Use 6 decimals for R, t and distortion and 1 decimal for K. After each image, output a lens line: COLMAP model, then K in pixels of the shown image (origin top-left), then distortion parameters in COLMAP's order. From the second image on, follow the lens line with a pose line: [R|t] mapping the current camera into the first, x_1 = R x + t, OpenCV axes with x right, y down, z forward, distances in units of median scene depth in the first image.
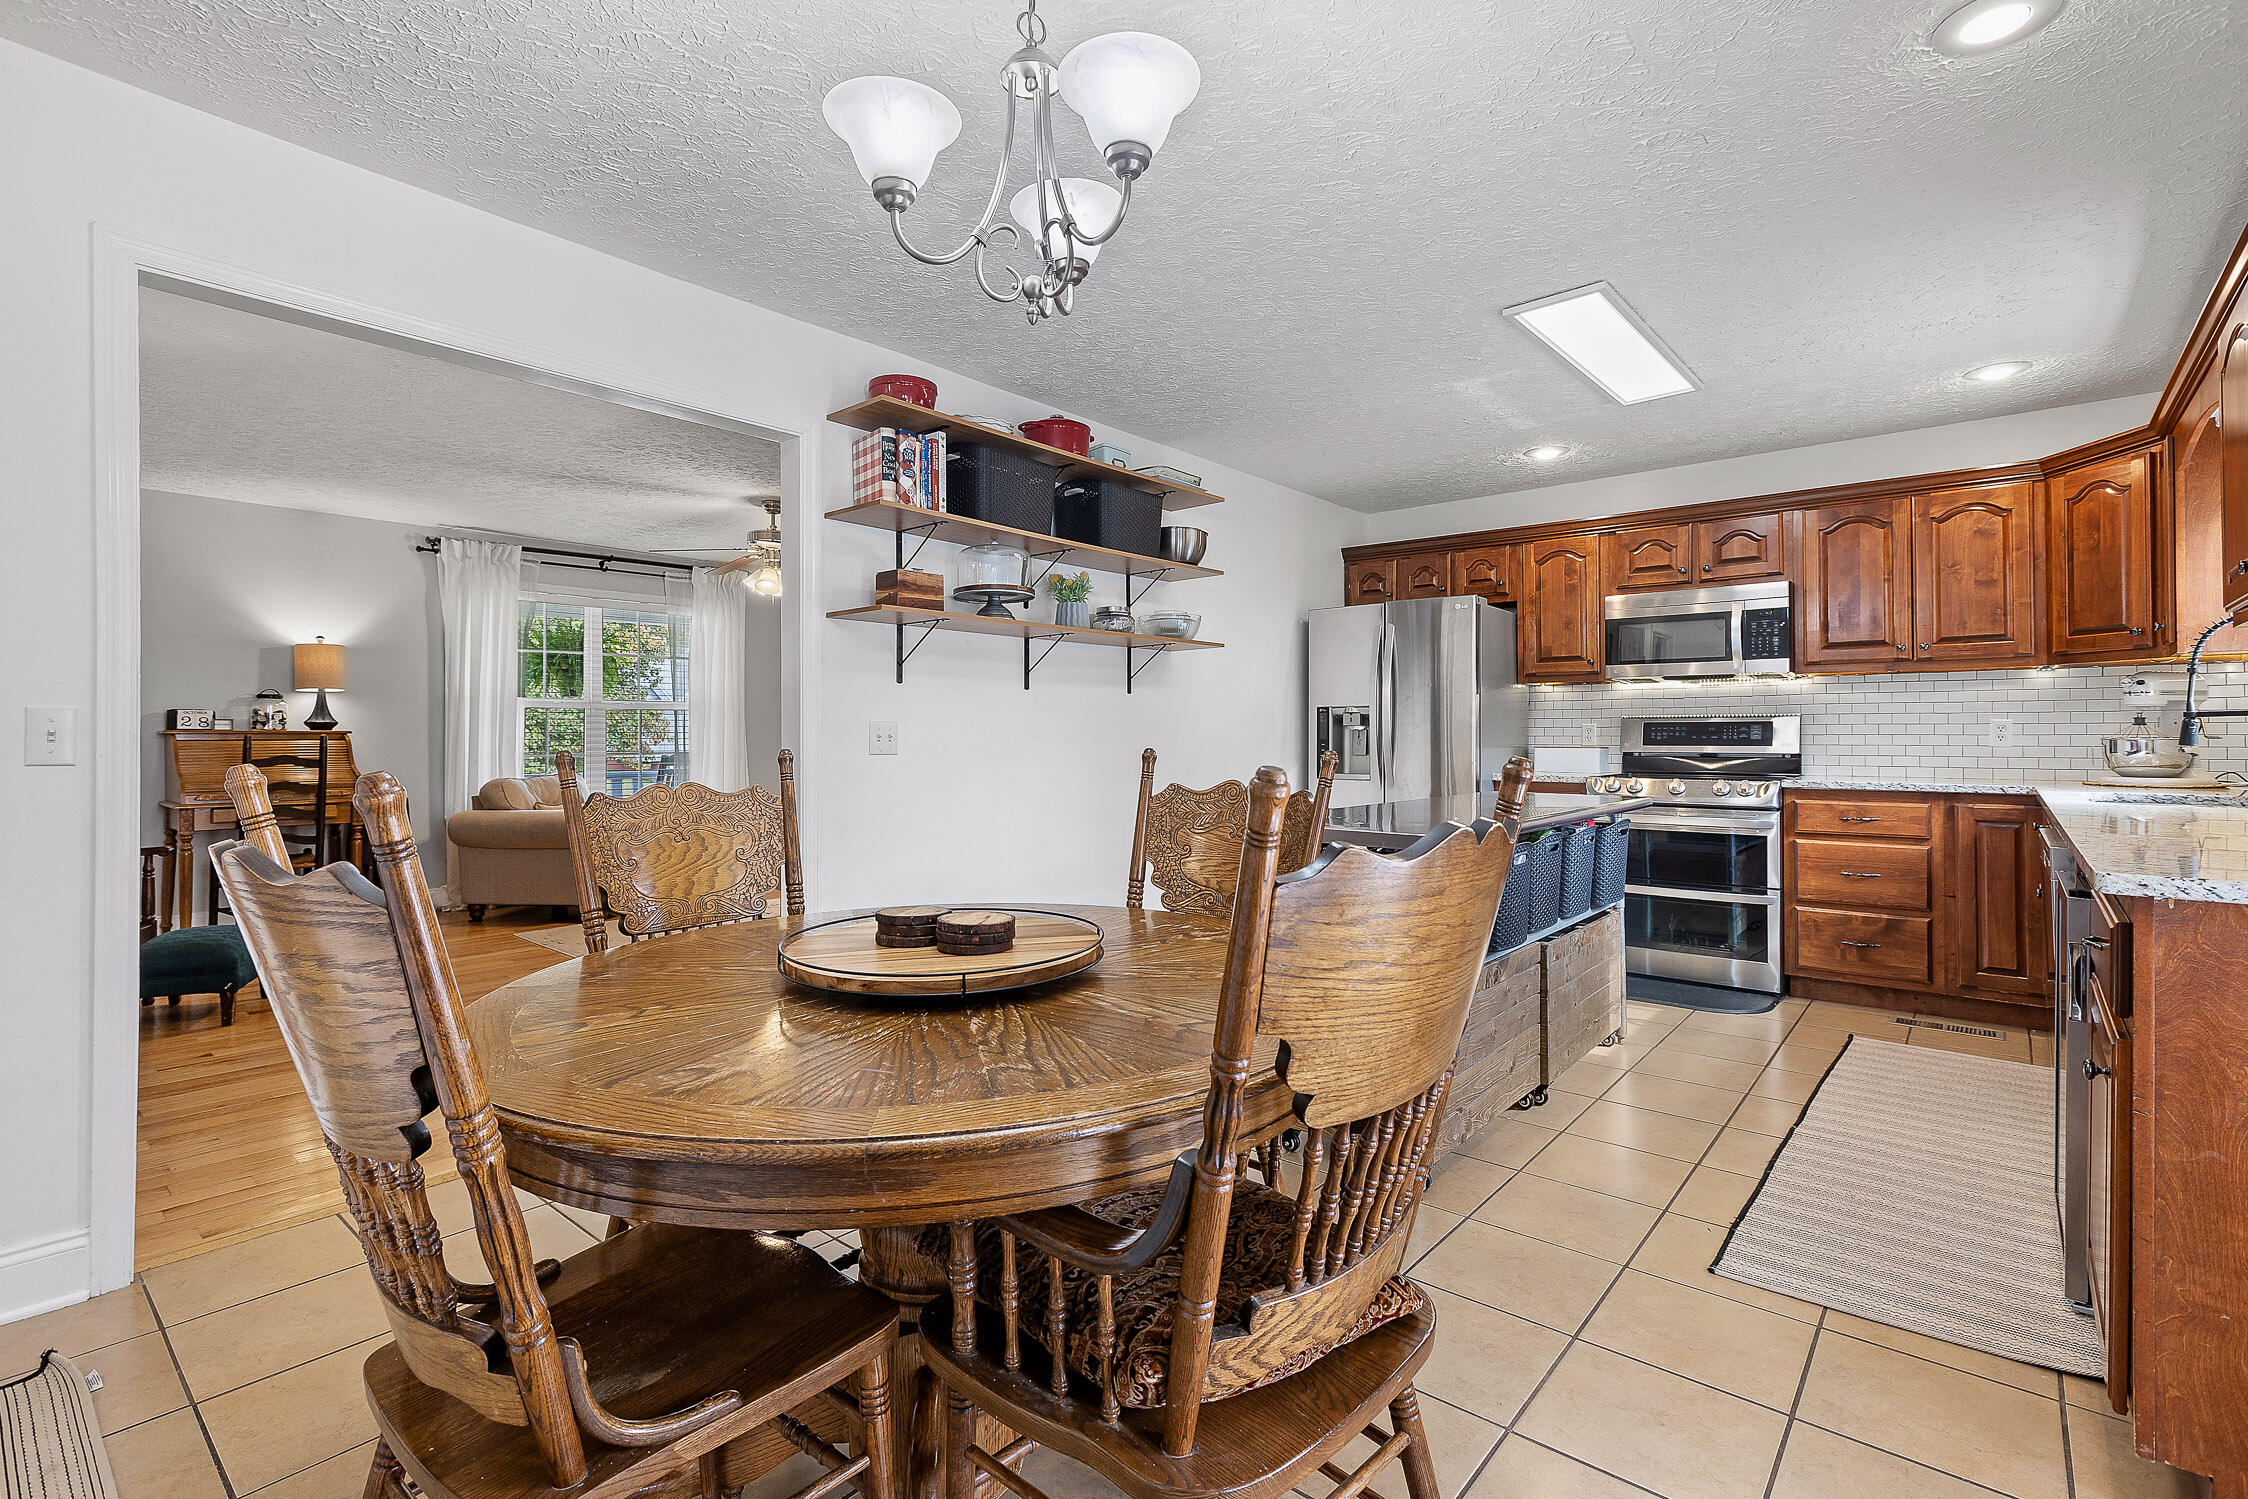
lens RADIAL K [[1025.6, 0, 1118.2], [0, 1025.6, 727.6], [0, 0, 1]] dist [0.002851, -0.000489]
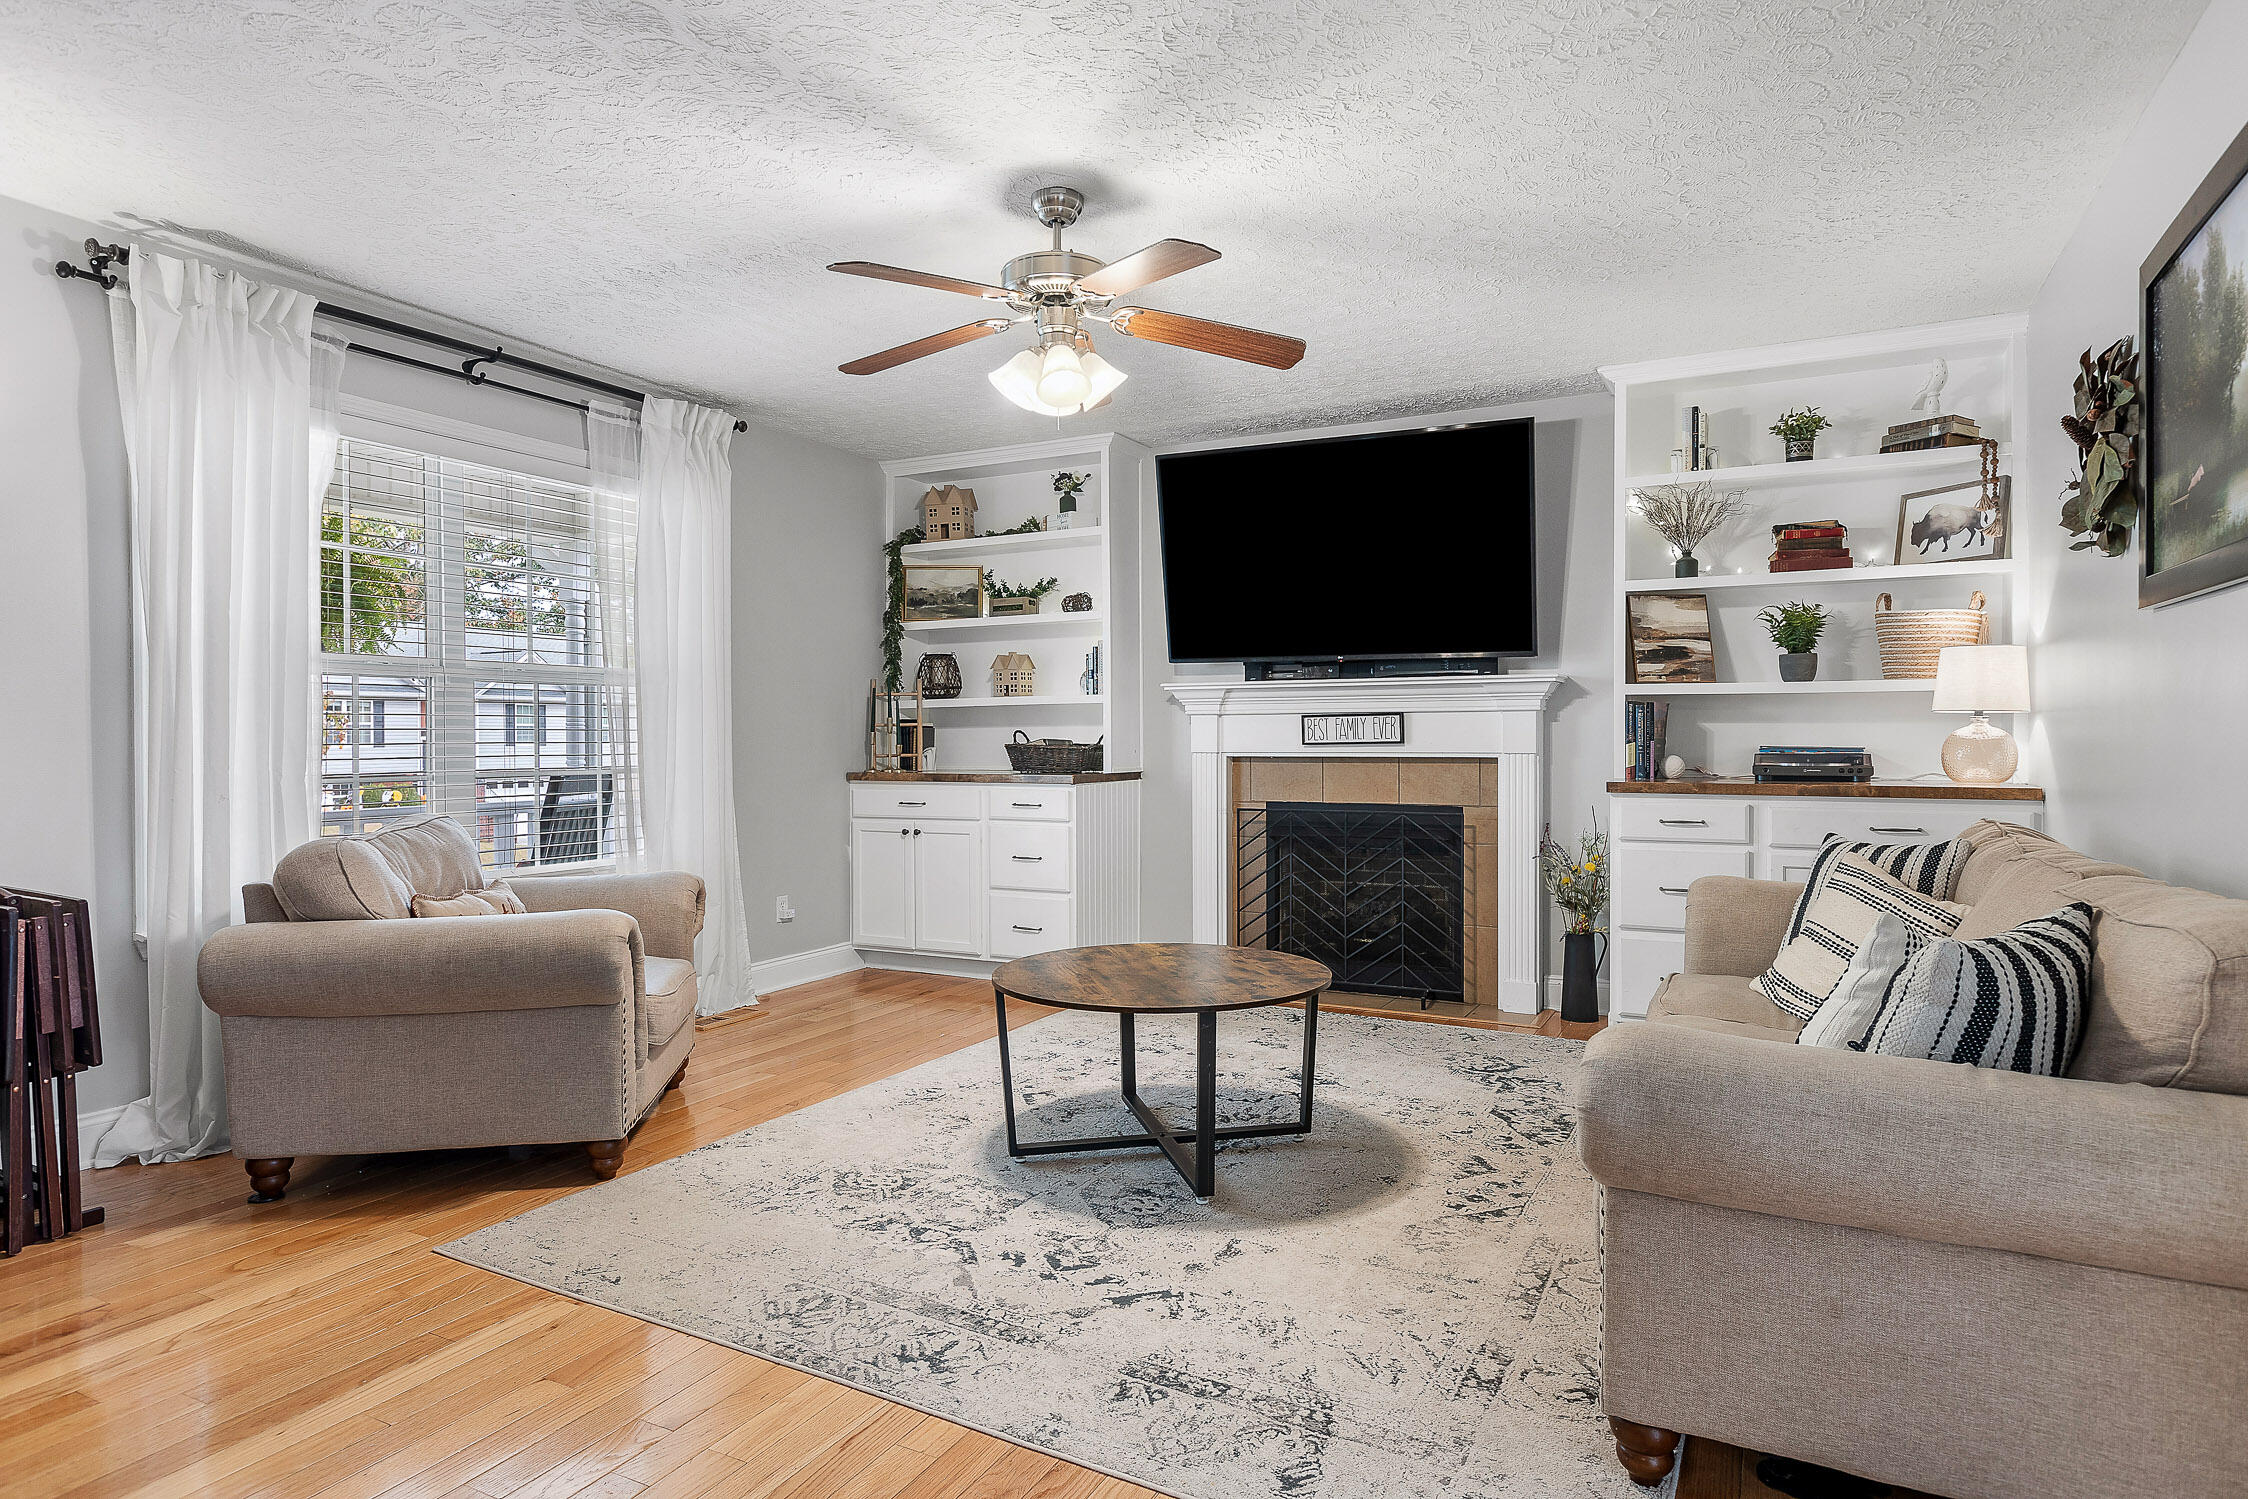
lens RADIAL K [[1249.2, 0, 1124.0], [0, 1249.2, 749.5], [0, 0, 1]] dist [0.002727, 0.000274]
pose [[0.974388, -0.005370, 0.224809, -0.583380], [0.001387, 0.999839, 0.017873, 0.006464], [-0.224869, -0.017104, 0.974239, 0.643276]]
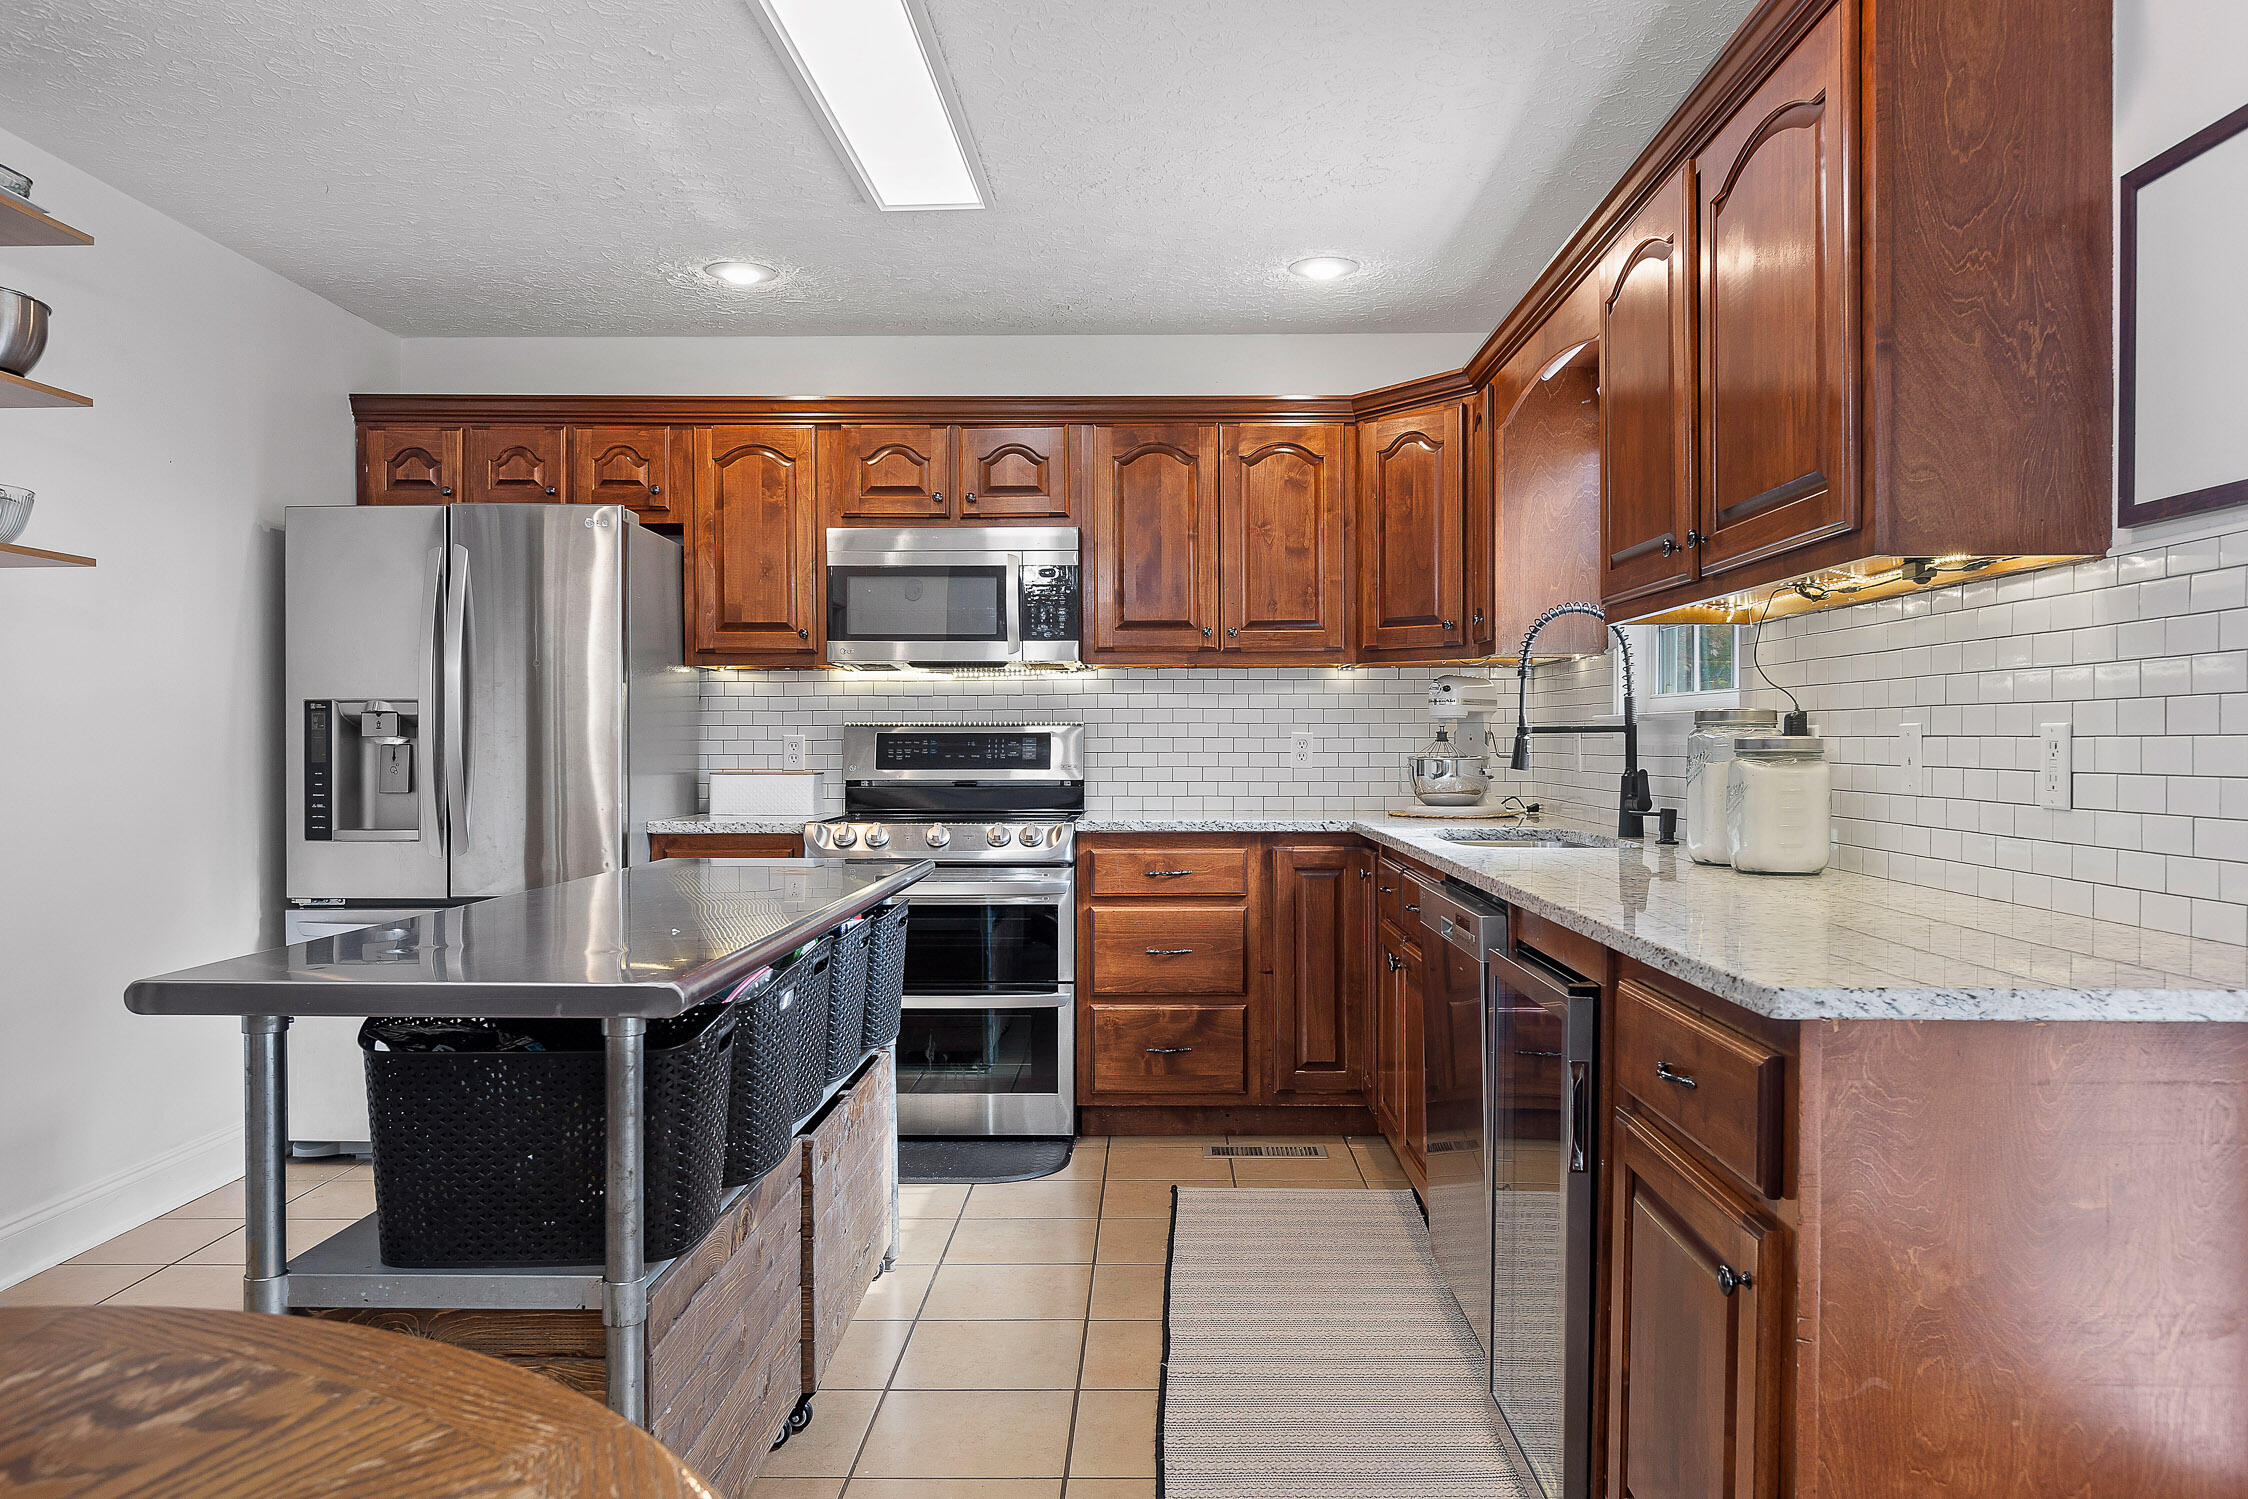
lens RADIAL K [[1614.5, 0, 1140.5], [0, 1614.5, 760.2], [0, 0, 1]] dist [0.009305, -0.001578]
pose [[0.766470, -0.007109, 0.642241, -0.004104], [-0.004389, 0.999857, 0.016305, -0.006284], [-0.642265, -0.015316, 0.766330, 0.156109]]
